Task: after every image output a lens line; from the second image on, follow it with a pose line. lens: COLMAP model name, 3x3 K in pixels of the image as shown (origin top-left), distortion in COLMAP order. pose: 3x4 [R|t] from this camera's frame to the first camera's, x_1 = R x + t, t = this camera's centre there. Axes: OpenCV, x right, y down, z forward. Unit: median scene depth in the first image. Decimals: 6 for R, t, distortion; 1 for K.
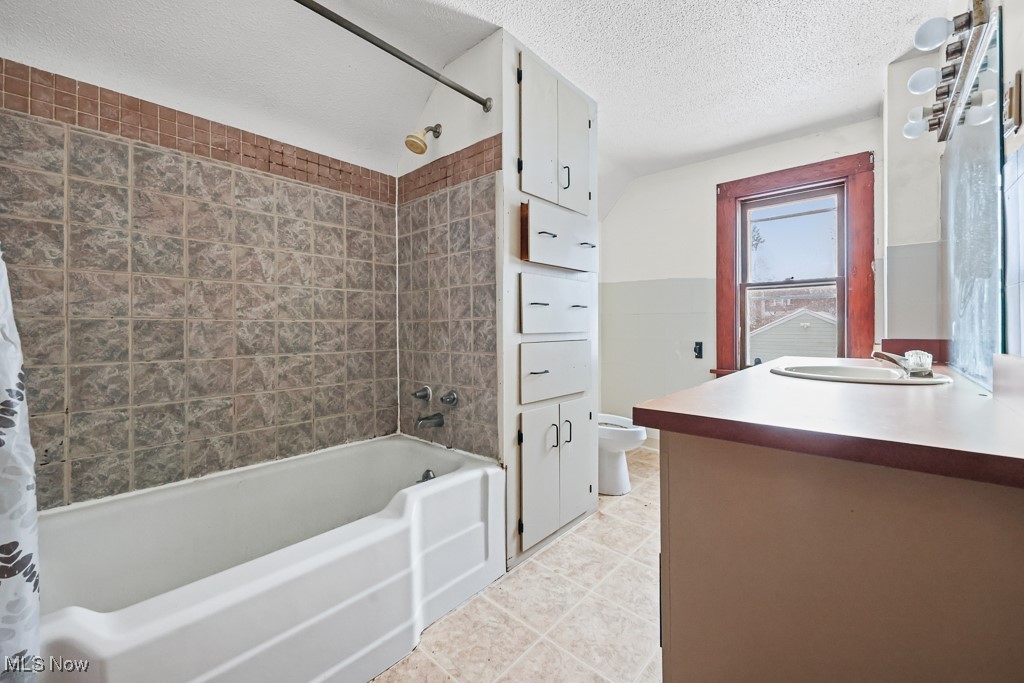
lens RADIAL K [[406.5, 0, 498.6], [0, 406.5, 342.9], [0, 0, 1]] dist [0.013384, -0.007377]
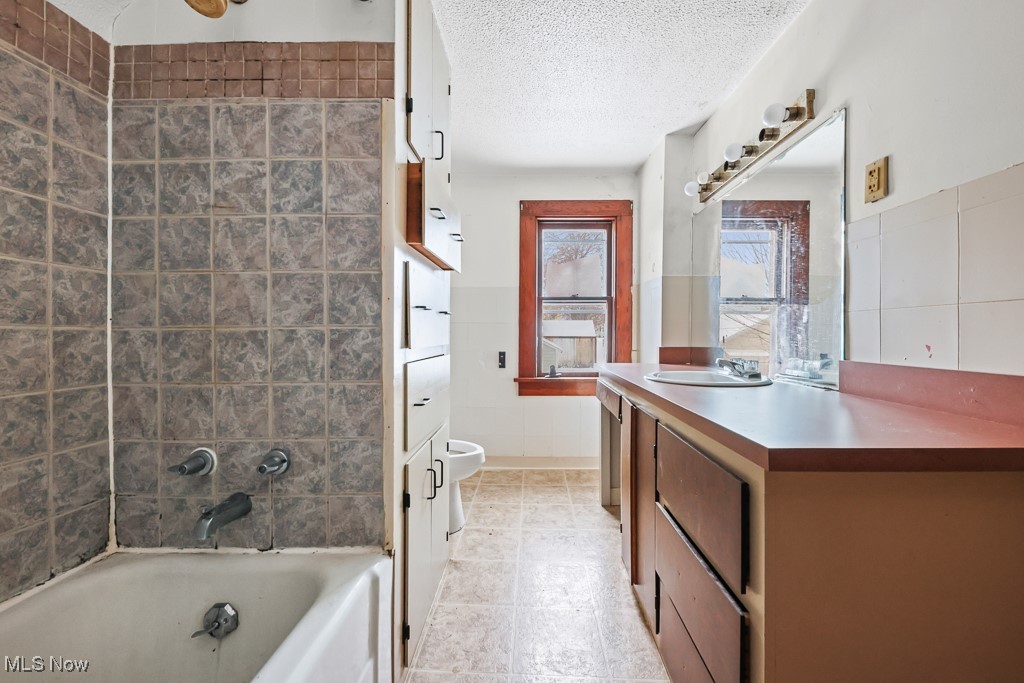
lens RADIAL K [[406.5, 0, 498.6], [0, 406.5, 342.9], [0, 0, 1]] dist [0.013384, -0.007377]
pose [[0.744959, -0.012029, 0.667002, -0.252472], [0.023745, 0.999682, -0.008491, -0.021368], [-0.666687, 0.022163, 0.745008, 0.335229]]
